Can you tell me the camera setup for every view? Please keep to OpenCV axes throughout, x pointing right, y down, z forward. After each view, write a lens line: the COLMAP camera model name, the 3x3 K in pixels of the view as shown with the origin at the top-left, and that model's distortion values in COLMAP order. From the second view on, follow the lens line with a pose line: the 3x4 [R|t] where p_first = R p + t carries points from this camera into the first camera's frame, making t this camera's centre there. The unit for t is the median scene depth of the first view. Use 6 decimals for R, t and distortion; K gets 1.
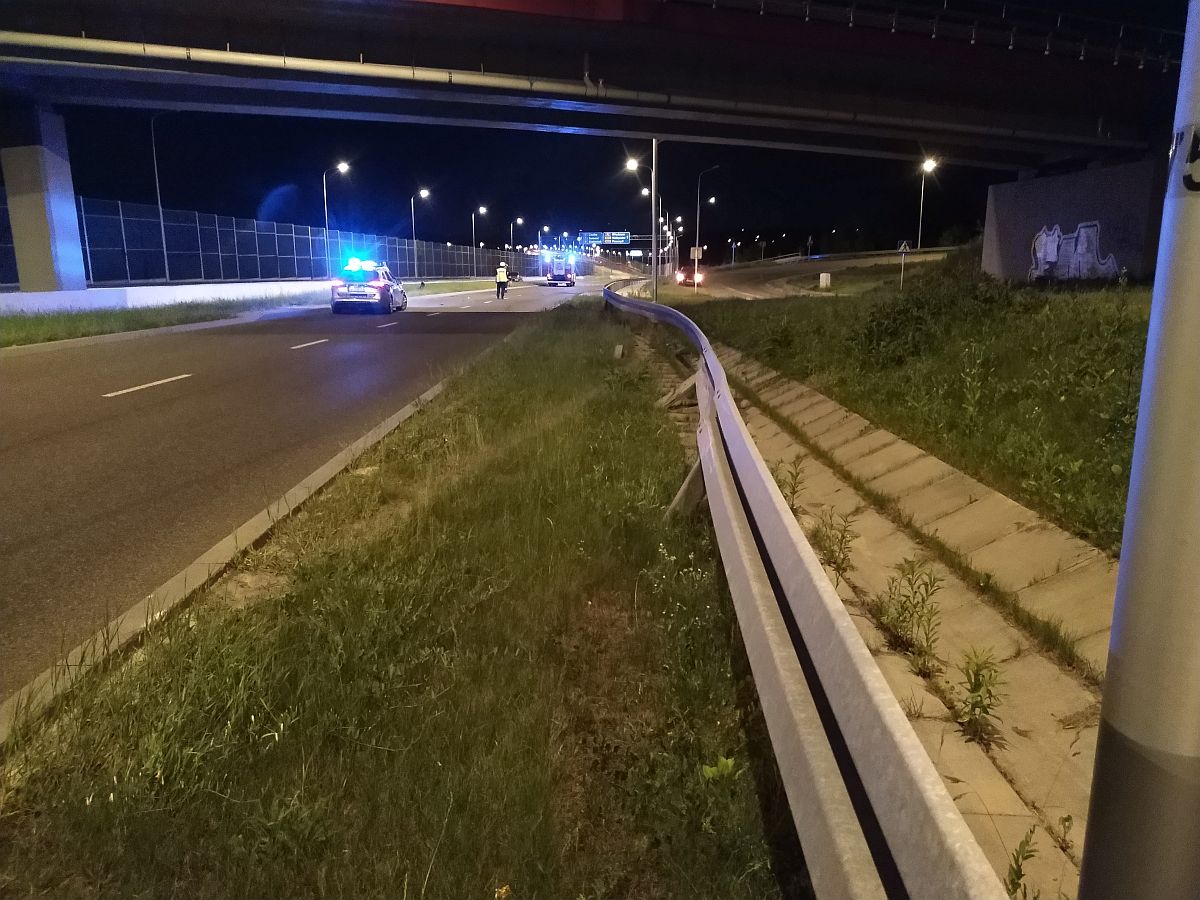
lens RADIAL K [[840.7, 0, 601.5], [0, 840.7, 444.9], [0, 0, 1]] dist [-0.000511, -0.005354]
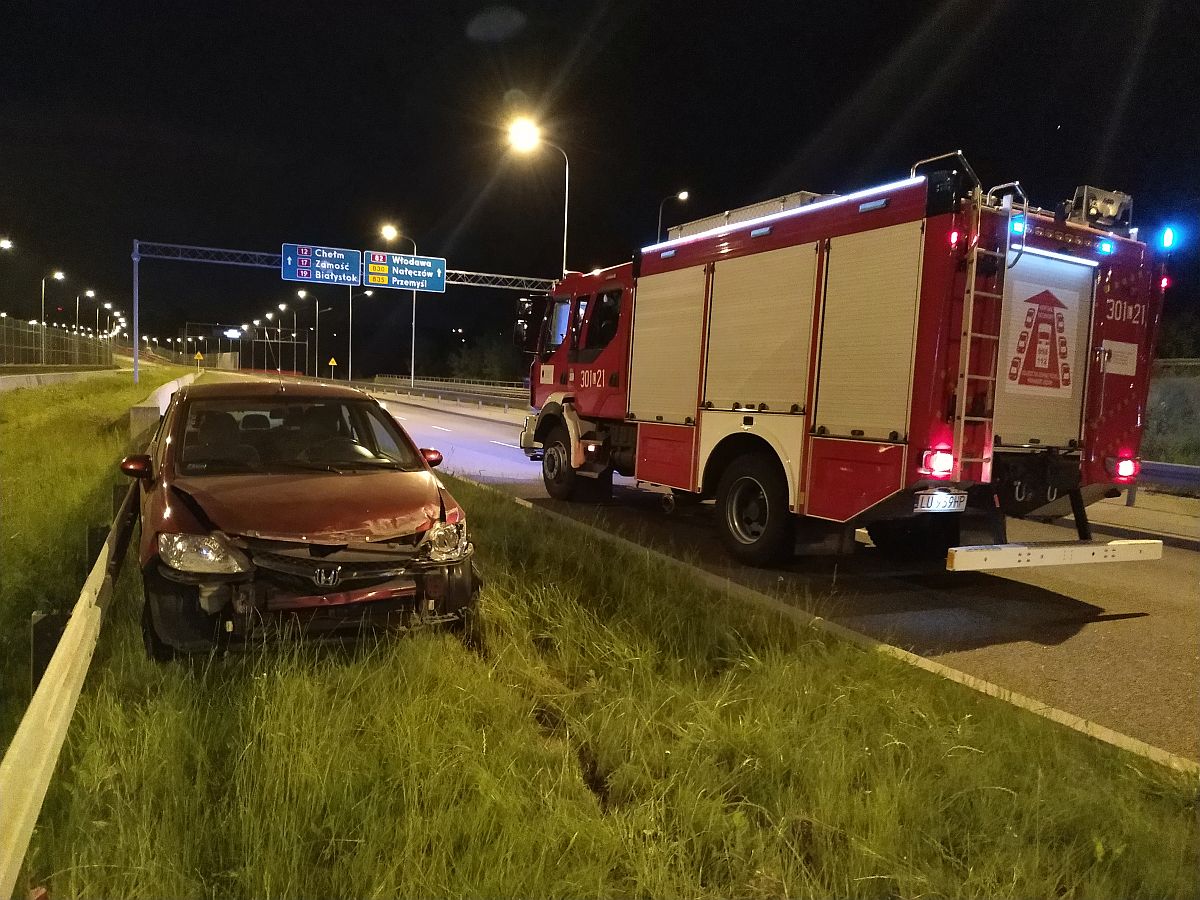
lens RADIAL K [[840.7, 0, 590.9], [0, 840.7, 452.3], [0, 0, 1]] dist [-0.000511, -0.005354]
pose [[0.858040, -0.000268, 0.513583, -0.090313], [0.054654, 0.994369, -0.090792, -0.147124], [-0.510667, 0.105973, 0.853223, 0.711837]]
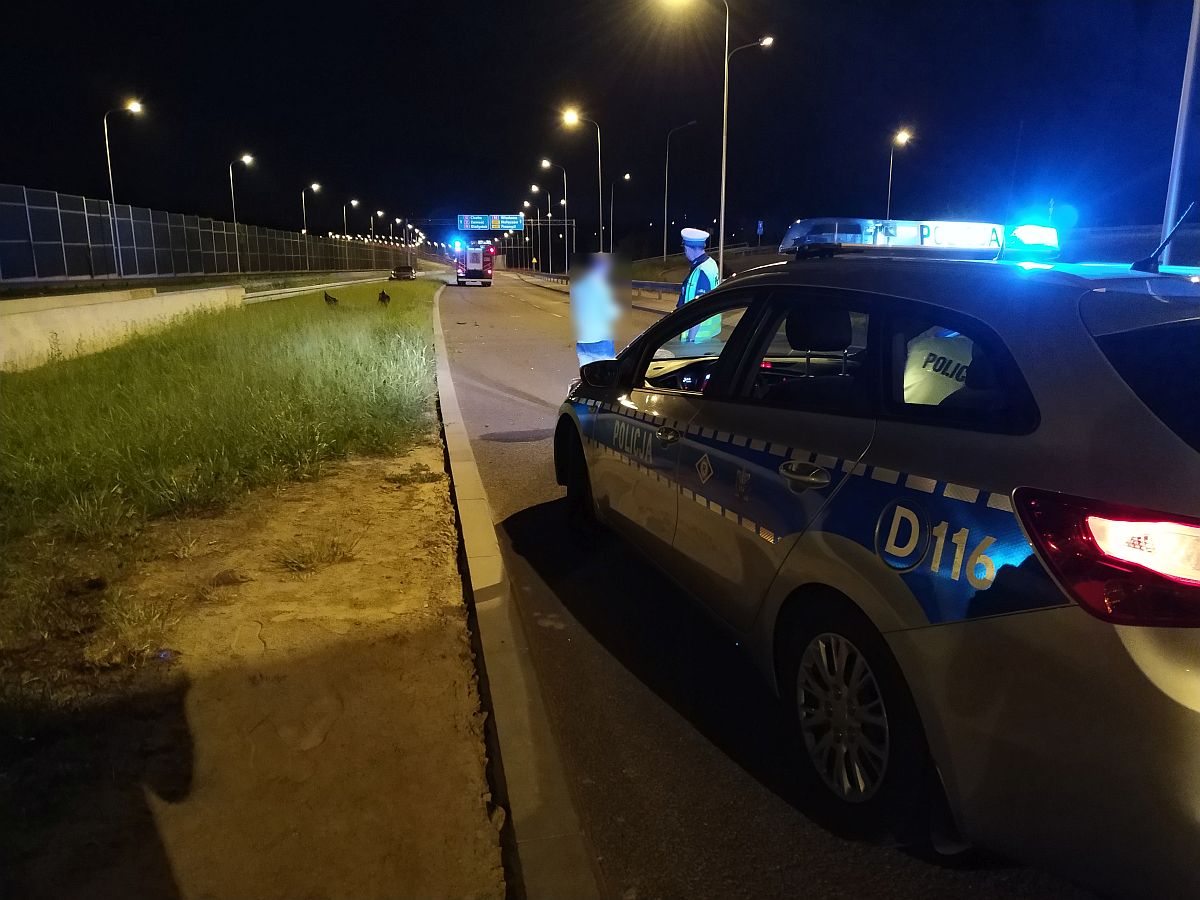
lens RADIAL K [[840.7, 0, 603.5], [0, 840.7, 449.0], [0, 0, 1]] dist [-0.000511, -0.005354]
pose [[0.974116, -0.049094, 0.220655, -0.081086], [0.045912, 0.998755, 0.019526, -0.044104], [-0.221338, -0.008890, 0.975157, 0.205783]]
